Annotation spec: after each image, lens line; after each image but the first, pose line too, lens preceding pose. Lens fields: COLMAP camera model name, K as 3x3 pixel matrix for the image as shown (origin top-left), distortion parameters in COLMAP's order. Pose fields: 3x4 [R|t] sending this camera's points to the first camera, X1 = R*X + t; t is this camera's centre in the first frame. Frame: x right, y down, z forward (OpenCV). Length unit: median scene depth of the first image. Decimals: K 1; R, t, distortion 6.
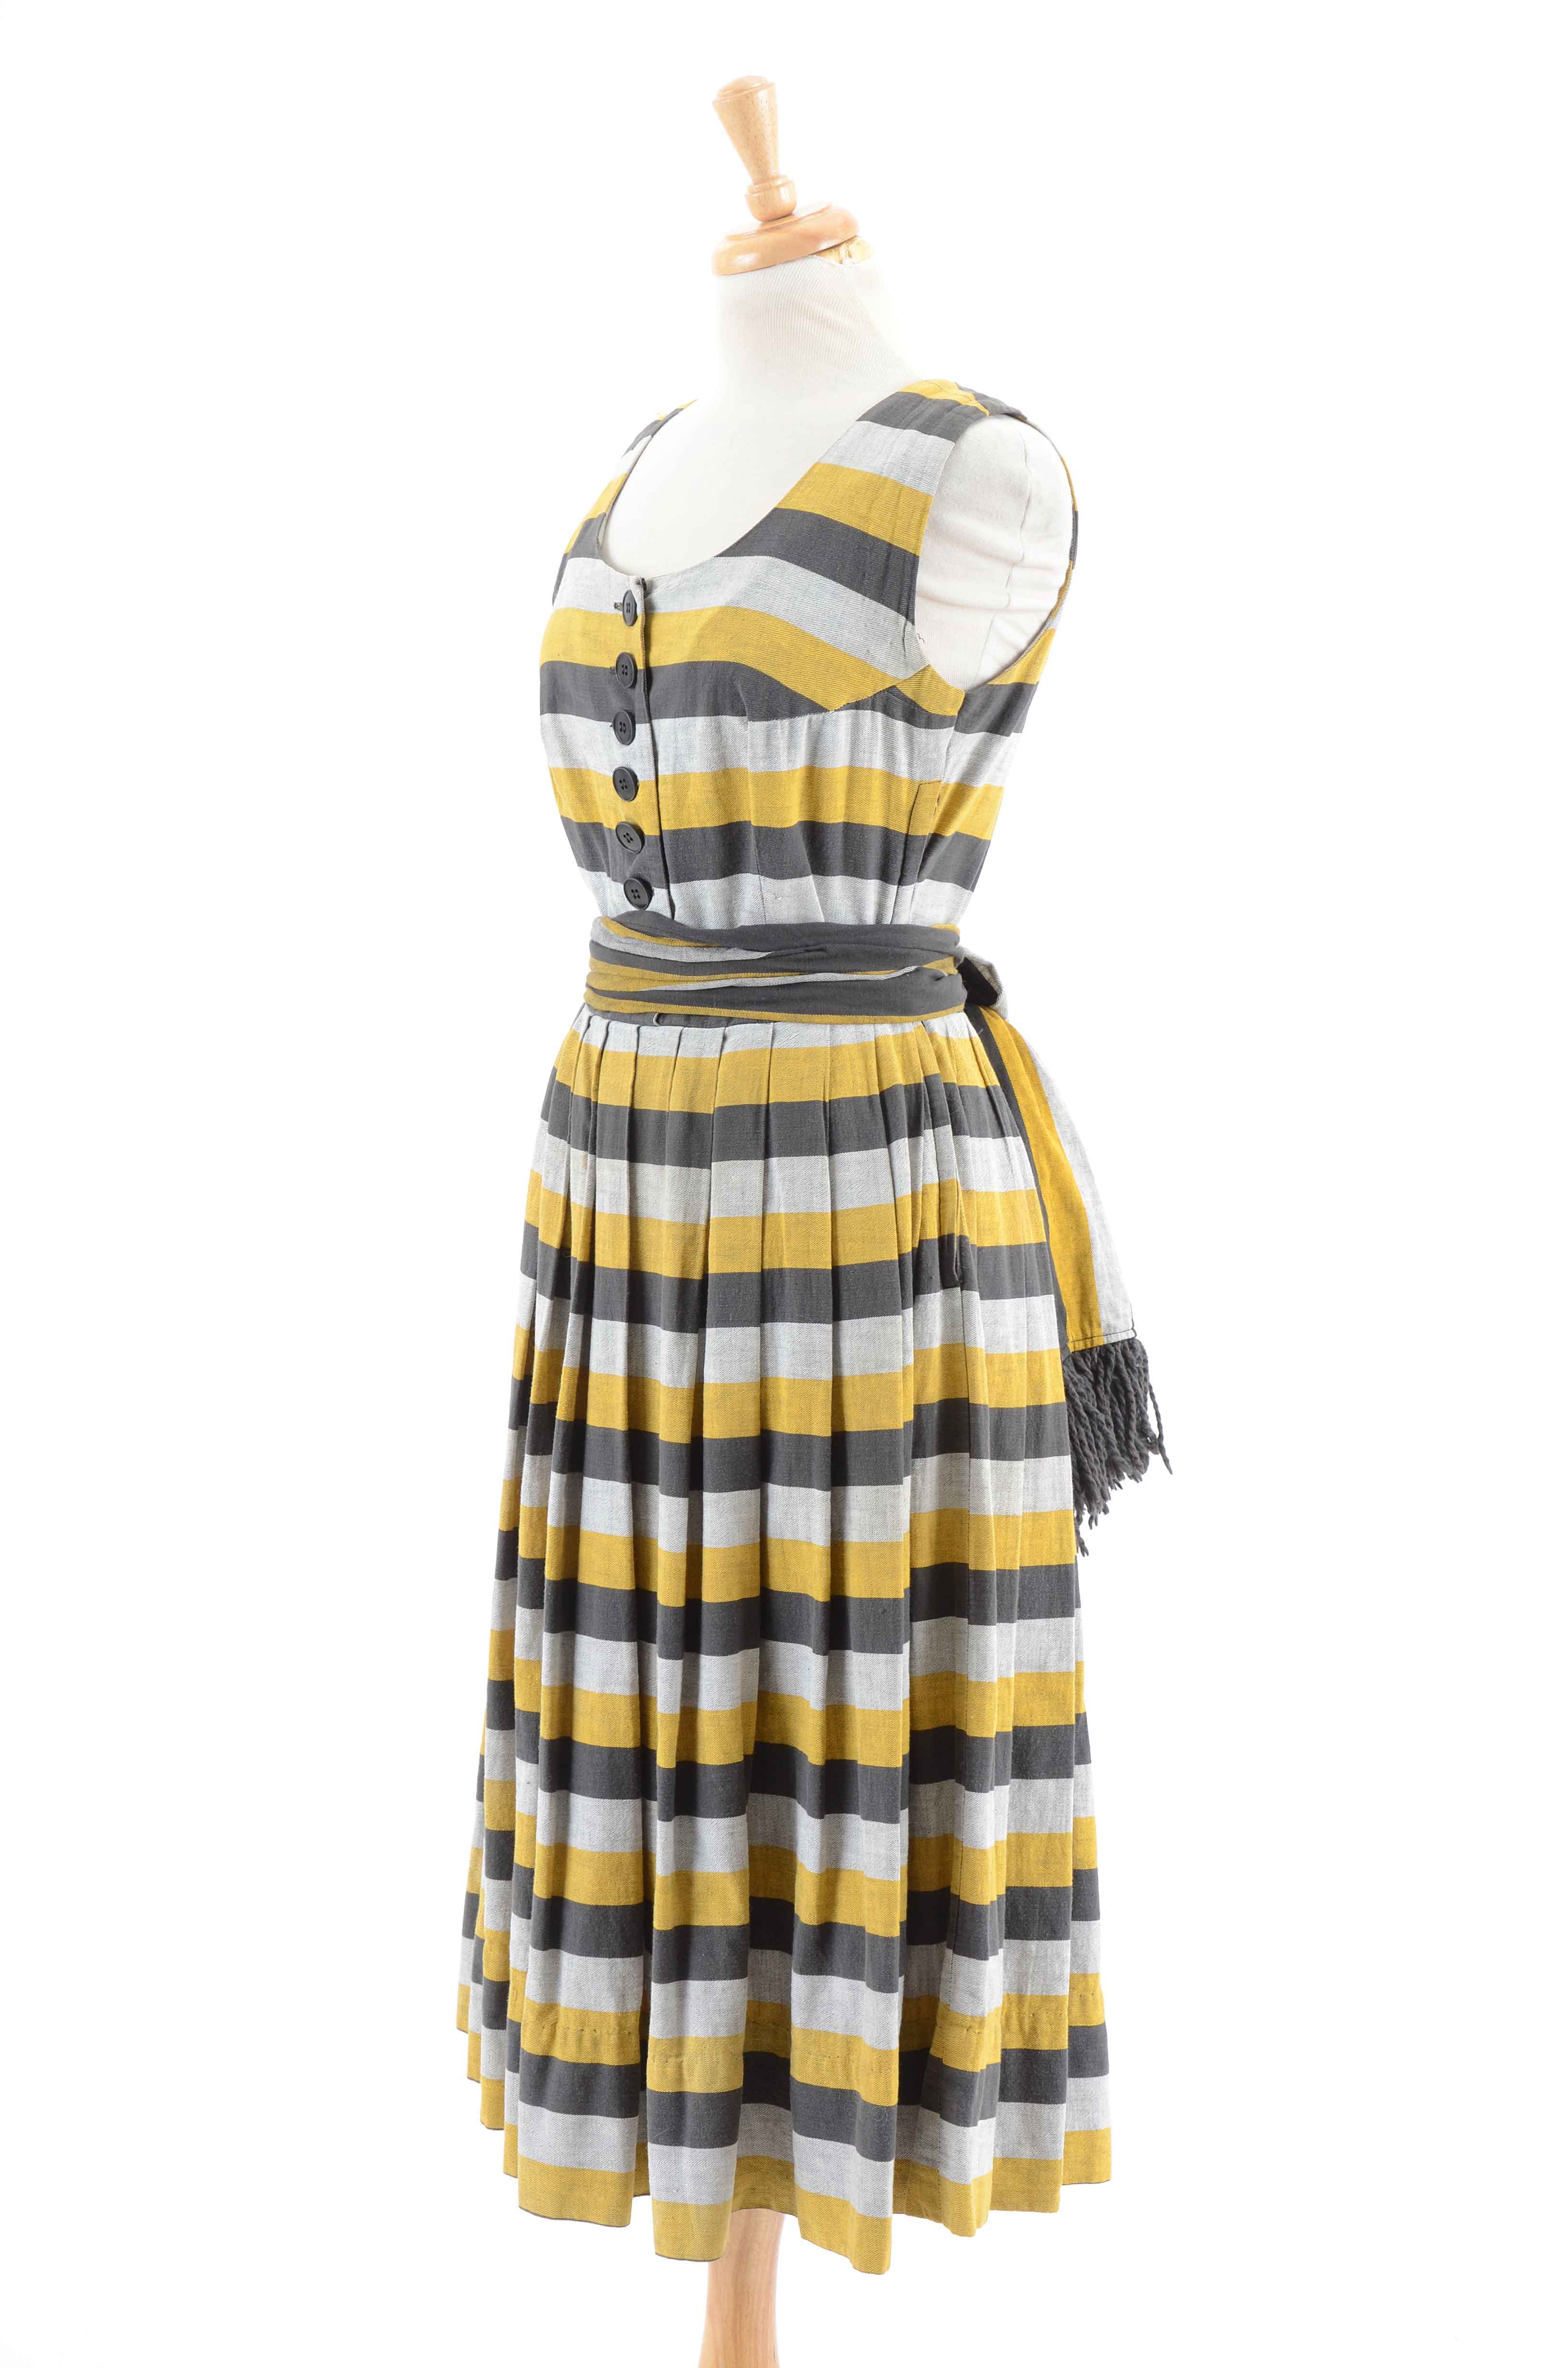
lens RADIAL K [[4119.4, 0, 767.8], [0, 4119.4, 1199.7], [0, 0, 1]] dist [0.094967, 0.000000]
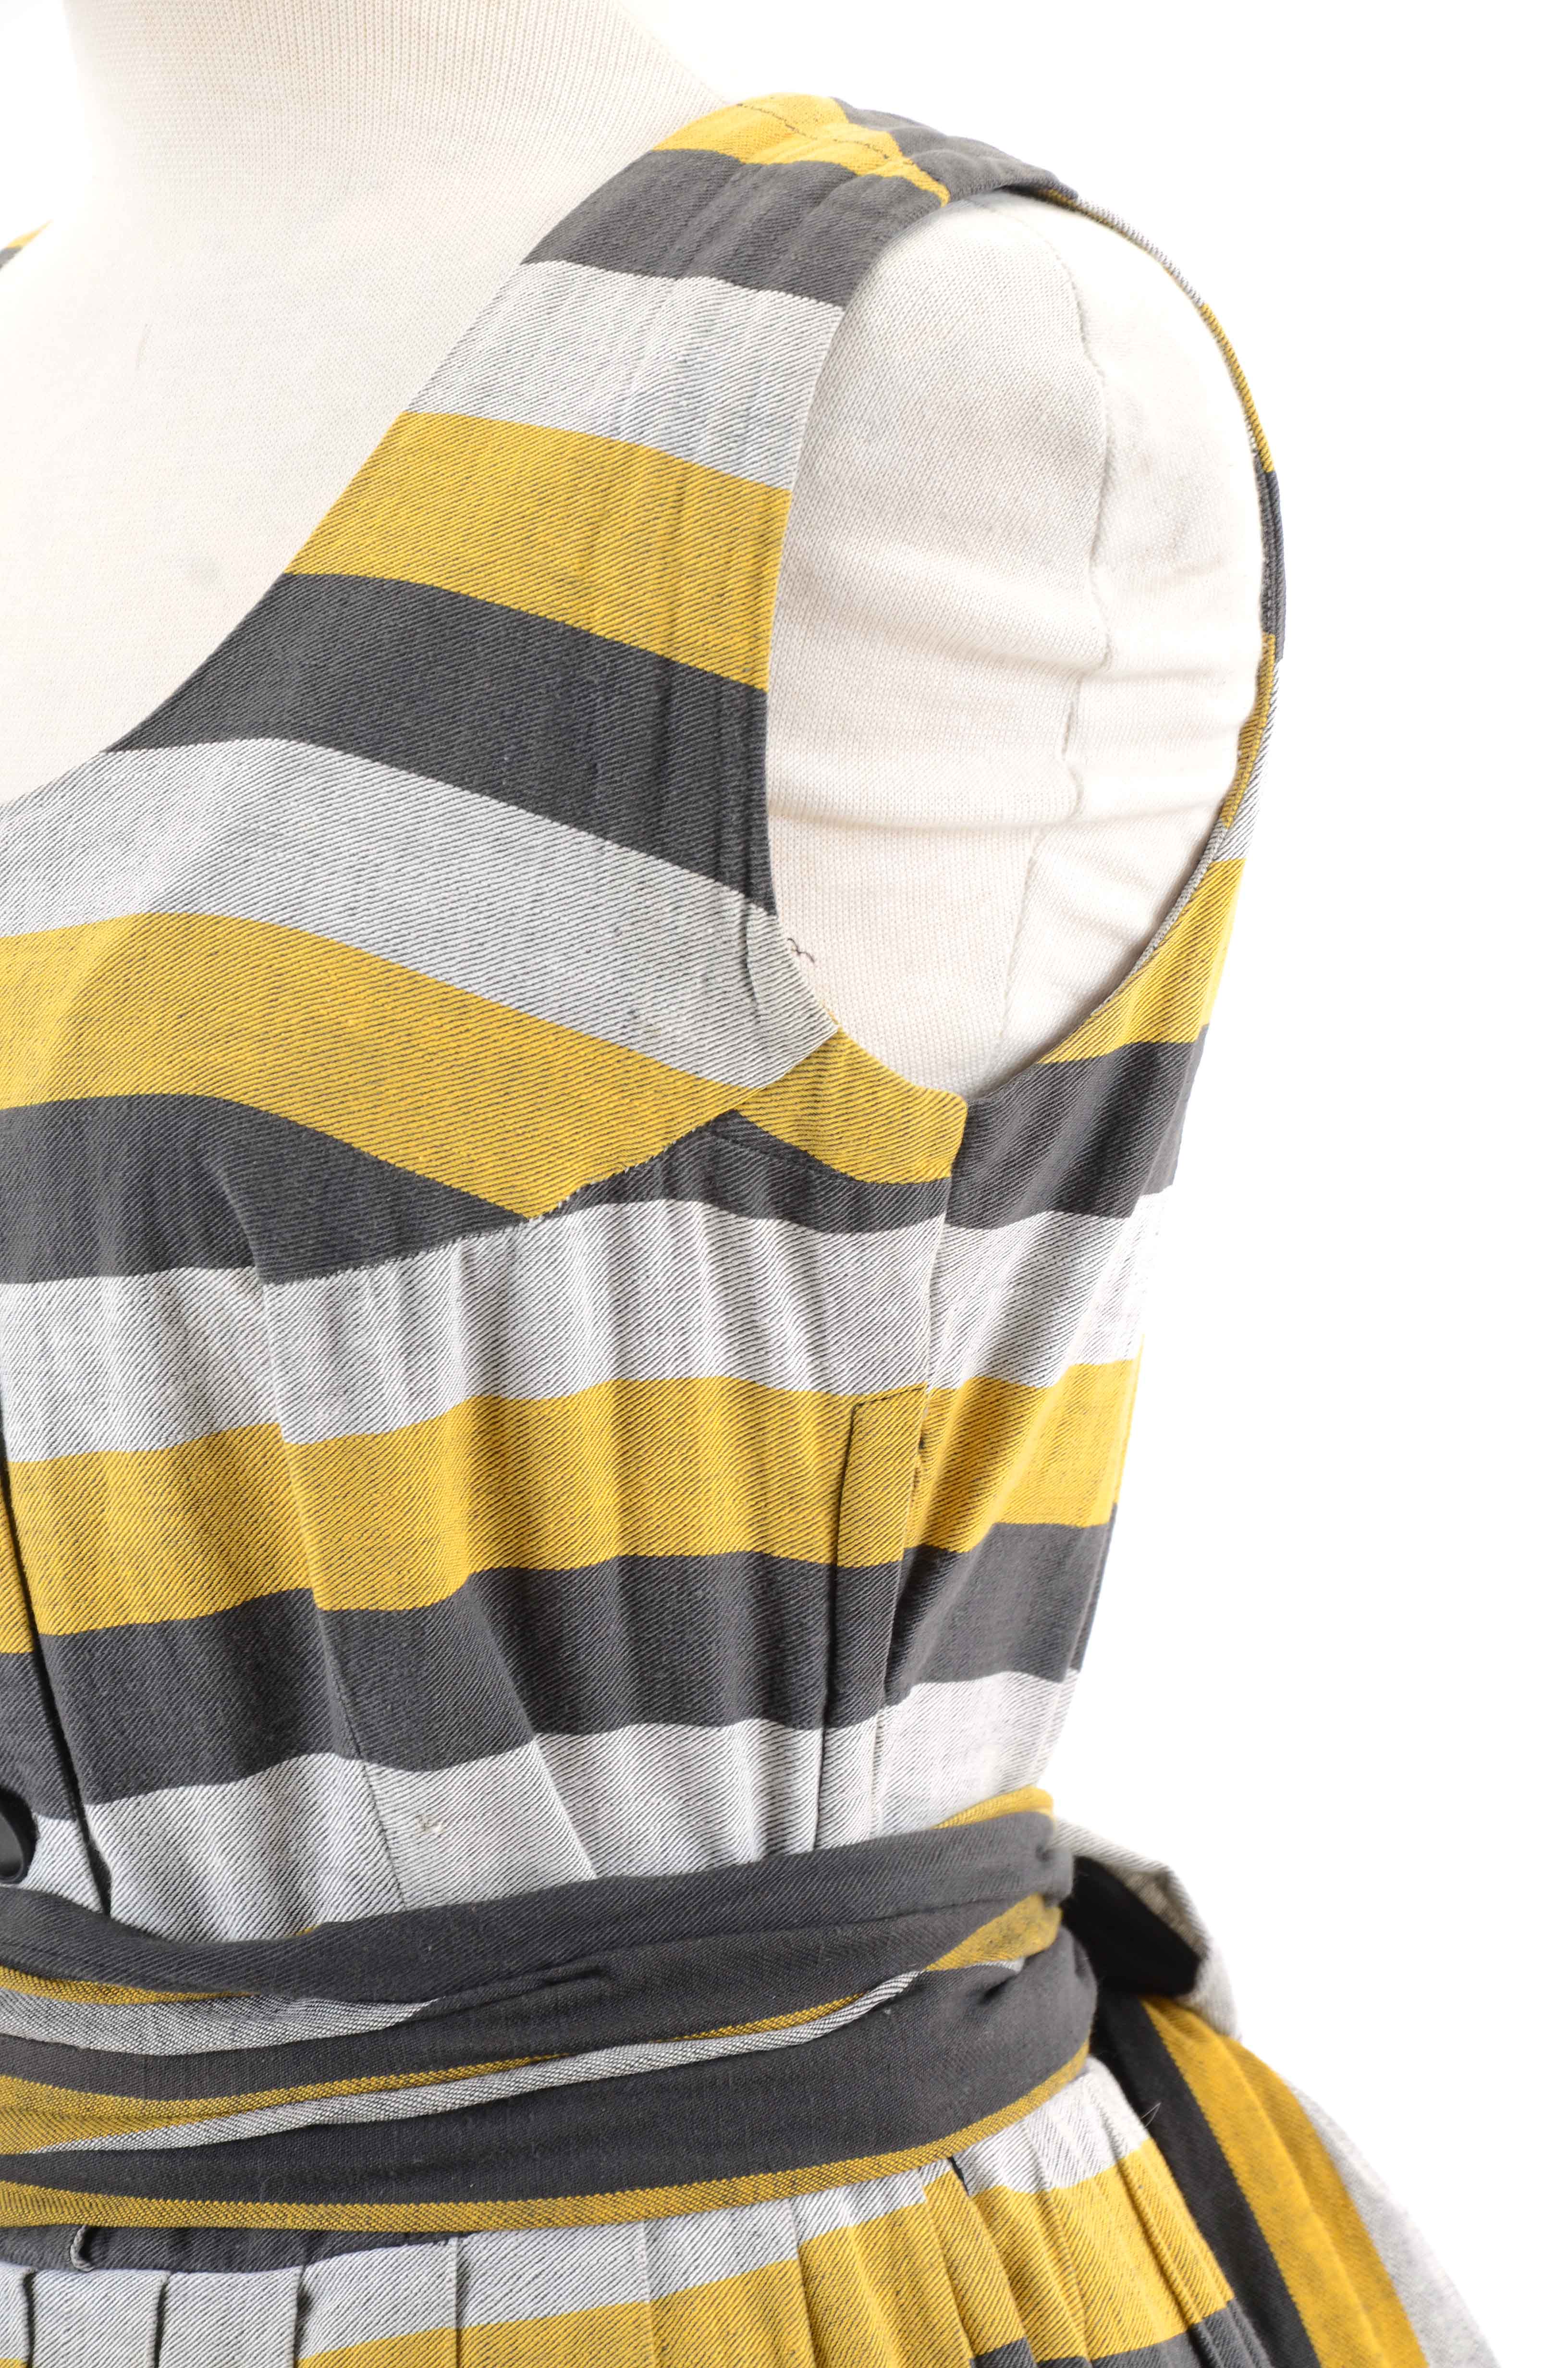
lens RADIAL K [[8065.8, 0, 789.6], [0, 8065.8, 1185.0], [0, 0, 1]] dist [0.913902, 0.000000]
pose [[0.994593, -0.103367, -0.009962, 0.039777], [0.102748, 0.993453, -0.049950, -0.087598], [0.015060, 0.048656, 0.998702, 0.396305]]
